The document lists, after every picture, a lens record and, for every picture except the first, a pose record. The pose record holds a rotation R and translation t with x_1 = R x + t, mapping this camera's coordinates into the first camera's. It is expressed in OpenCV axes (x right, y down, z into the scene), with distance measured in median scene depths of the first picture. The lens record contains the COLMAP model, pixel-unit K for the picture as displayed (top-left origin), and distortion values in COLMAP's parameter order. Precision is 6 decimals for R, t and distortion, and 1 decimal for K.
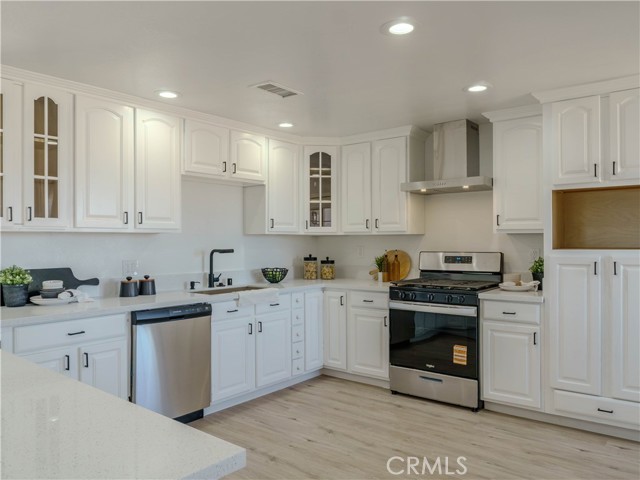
lens RADIAL K [[494.0, 0, 334.8], [0, 494.0, 241.3], [0, 0, 1]] dist [-0.014856, -0.008266]
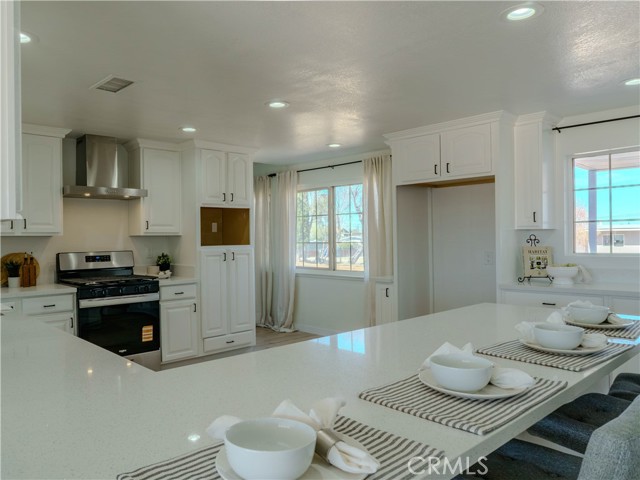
lens RADIAL K [[494.0, 0, 316.1], [0, 494.0, 238.4], [0, 0, 1]] dist [-0.014856, -0.008266]
pose [[0.120218, -0.000897, 0.992747, -0.750490], [0.012086, 0.999927, -0.000560, -0.001843], [-0.992674, 0.012066, 0.120221, 0.349887]]
